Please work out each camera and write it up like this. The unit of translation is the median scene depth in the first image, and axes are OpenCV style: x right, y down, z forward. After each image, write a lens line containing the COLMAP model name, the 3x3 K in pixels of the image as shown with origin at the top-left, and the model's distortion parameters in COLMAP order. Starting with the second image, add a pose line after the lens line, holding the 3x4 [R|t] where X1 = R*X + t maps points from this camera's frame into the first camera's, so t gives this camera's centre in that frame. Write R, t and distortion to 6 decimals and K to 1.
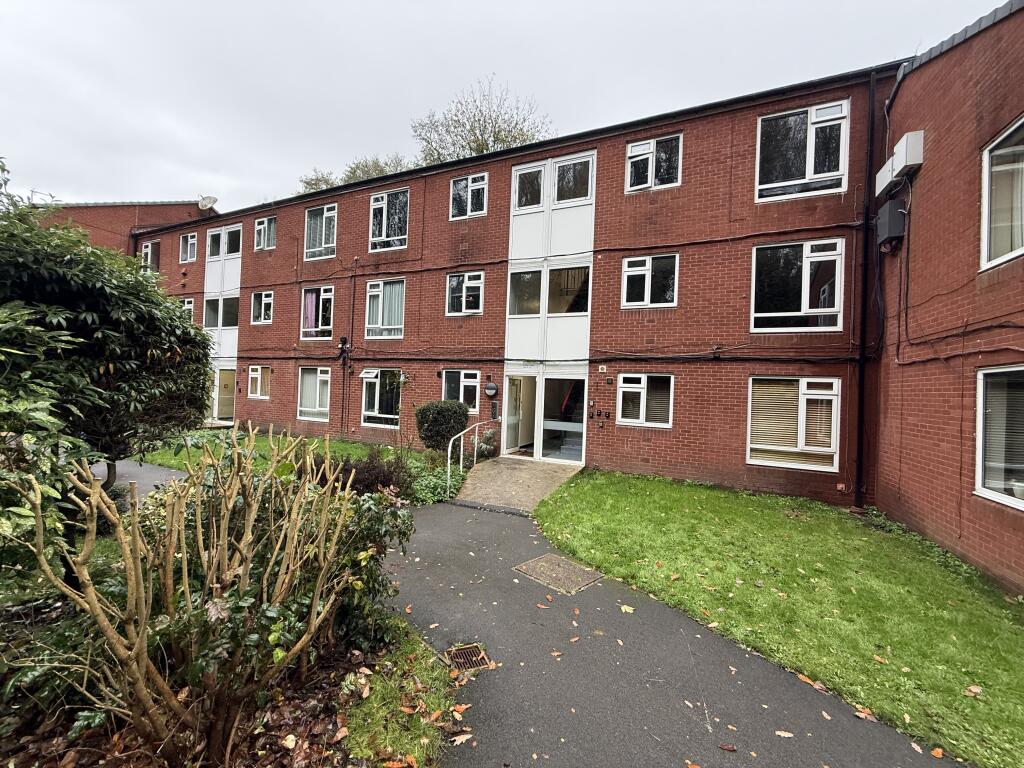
lens RADIAL K [[408.5, 0, 511.1], [0, 408.5, 386.4], [0, 0, 1]] dist [-0.006737, 0.000306]
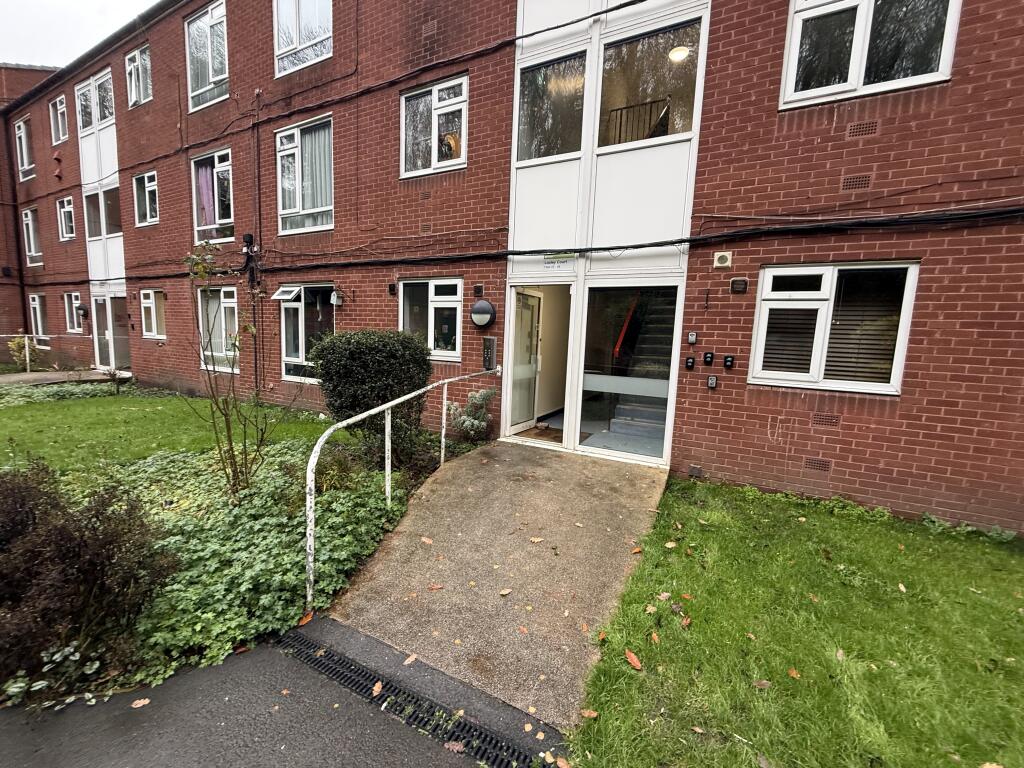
lens RADIAL K [[408.5, 0, 510.9], [0, 408.5, 386.2], [0, 0, 1]] dist [-0.006737, 0.000306]
pose [[0.998521, 0.006648, -0.053951, 0.015808], [-0.000070, 0.992650, 0.121017, 0.035606], [0.054359, -0.120834, 0.991183, 0.462269]]
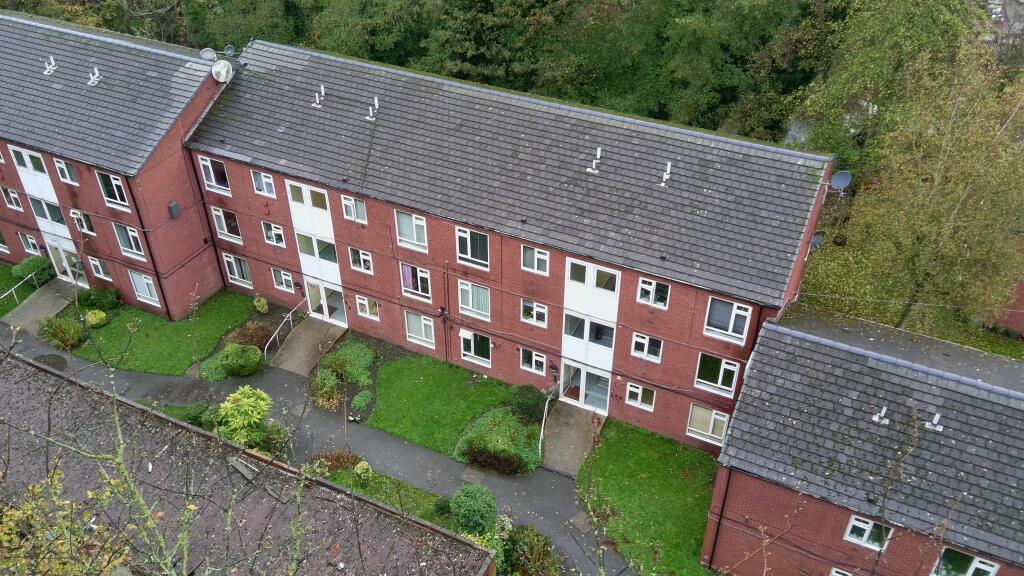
lens RADIAL K [[856.1, 0, 517.2], [0, 856.1, 284.2], [0, 0, 1]] dist [0.055100, -0.064508]
pose [[0.999006, -0.012148, -0.042887, -0.040707], [0.035813, 0.791597, 0.609993, -2.258934], [0.026539, -0.610923, 0.791245, -1.434465]]
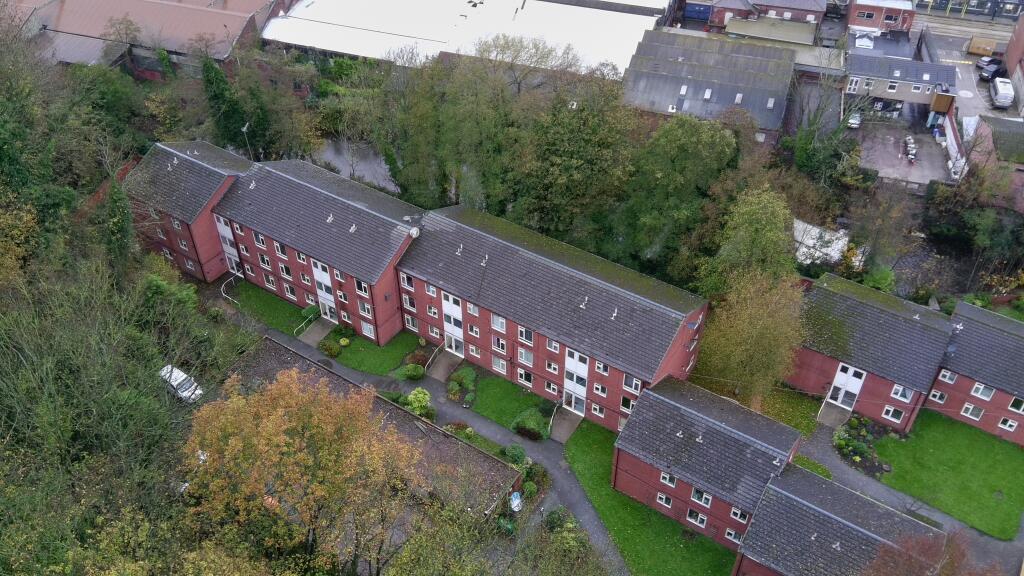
lens RADIAL K [[856.1, 0, 508.7], [0, 856.1, 285.9], [0, 0, 1]] dist [0.055100, -0.064508]
pose [[0.985866, 0.073383, -0.150610, 0.528471], [0.044673, 0.751280, 0.658469, -5.251631], [0.161471, -0.655891, 0.737384, -3.667523]]
